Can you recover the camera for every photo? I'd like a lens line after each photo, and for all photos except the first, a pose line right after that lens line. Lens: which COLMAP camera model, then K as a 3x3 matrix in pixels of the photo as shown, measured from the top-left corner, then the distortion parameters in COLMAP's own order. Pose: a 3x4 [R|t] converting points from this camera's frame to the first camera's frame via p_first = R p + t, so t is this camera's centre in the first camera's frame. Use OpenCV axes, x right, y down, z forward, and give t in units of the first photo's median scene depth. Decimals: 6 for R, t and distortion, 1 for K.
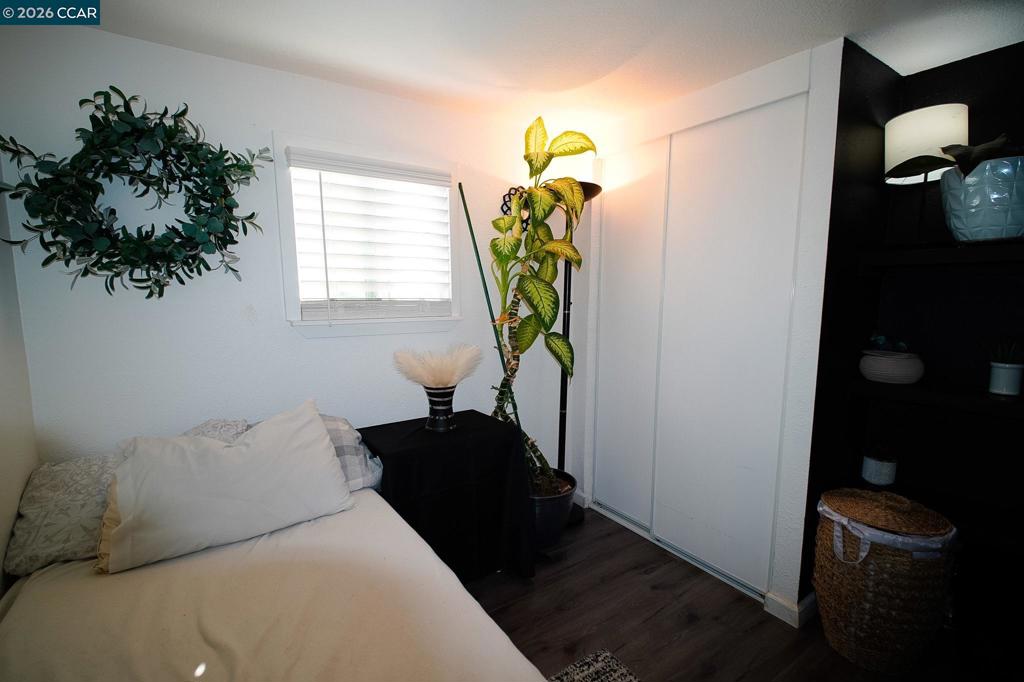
lens RADIAL K [[465.9, 0, 504.2], [0, 465.9, 350.5], [0, 0, 1]] dist [0.003131, -0.007696]
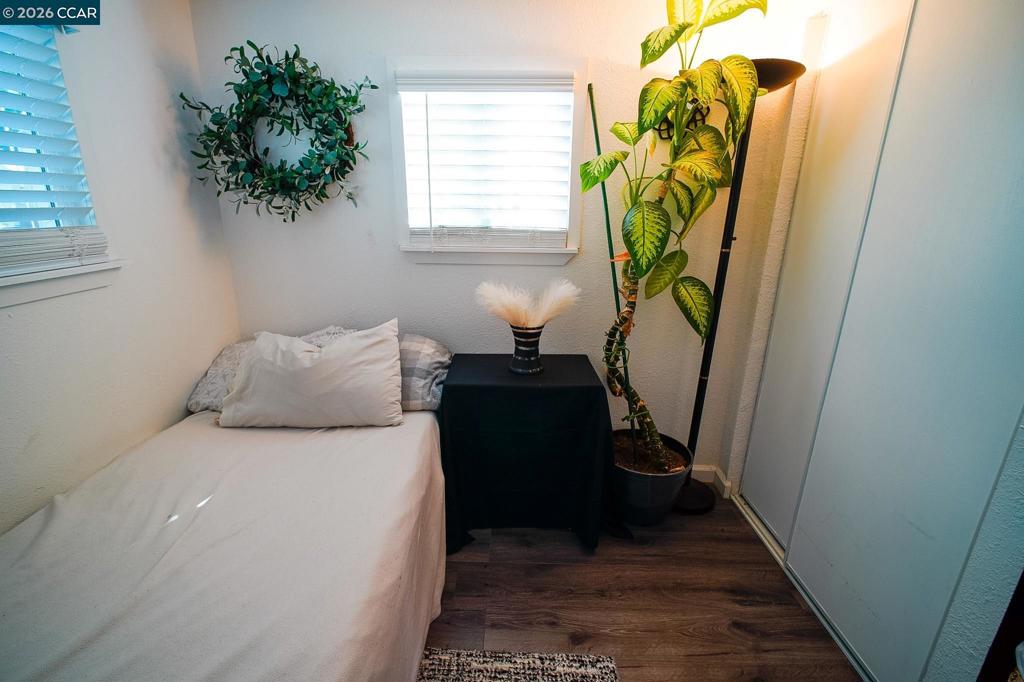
lens RADIAL K [[465.9, 0, 504.2], [0, 465.9, 350.5], [0, 0, 1]] dist [0.003131, -0.007696]
pose [[0.824280, 0.176186, -0.538071, 0.358798], [-0.082331, 0.977548, 0.193965, -0.054912], [0.560164, -0.115581, 0.820279, 0.217801]]
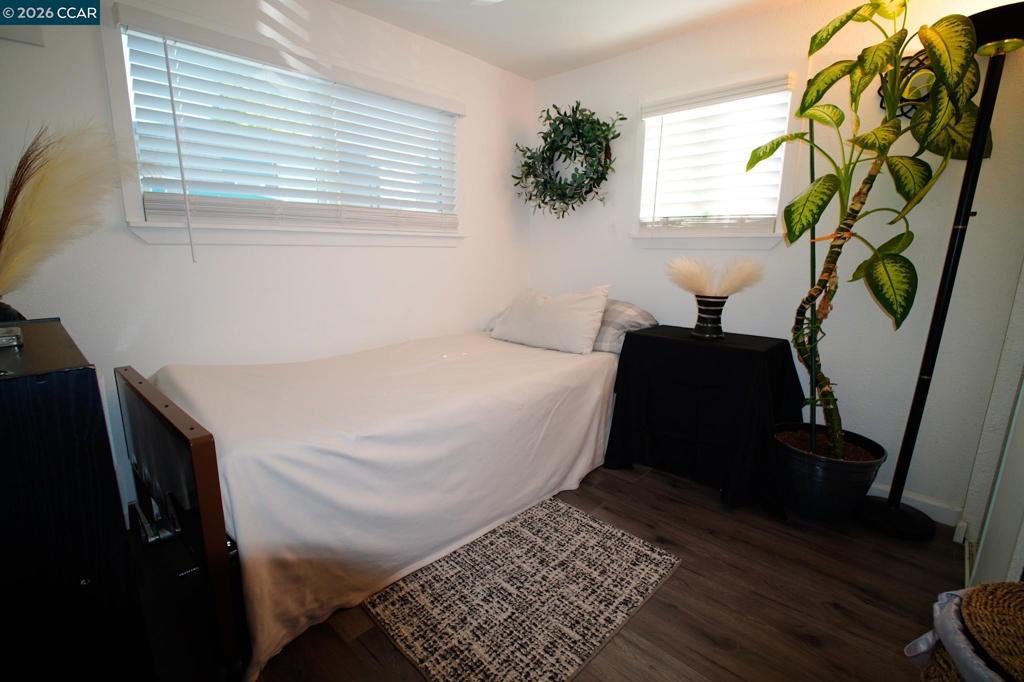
lens RADIAL K [[465.9, 0, 504.2], [0, 465.9, 350.5], [0, 0, 1]] dist [0.003131, -0.007696]
pose [[0.221423, 0.211376, -0.951994, 0.852234], [-0.134005, 0.973560, 0.184997, 0.066408], [0.965927, 0.086609, 0.243894, 0.313927]]
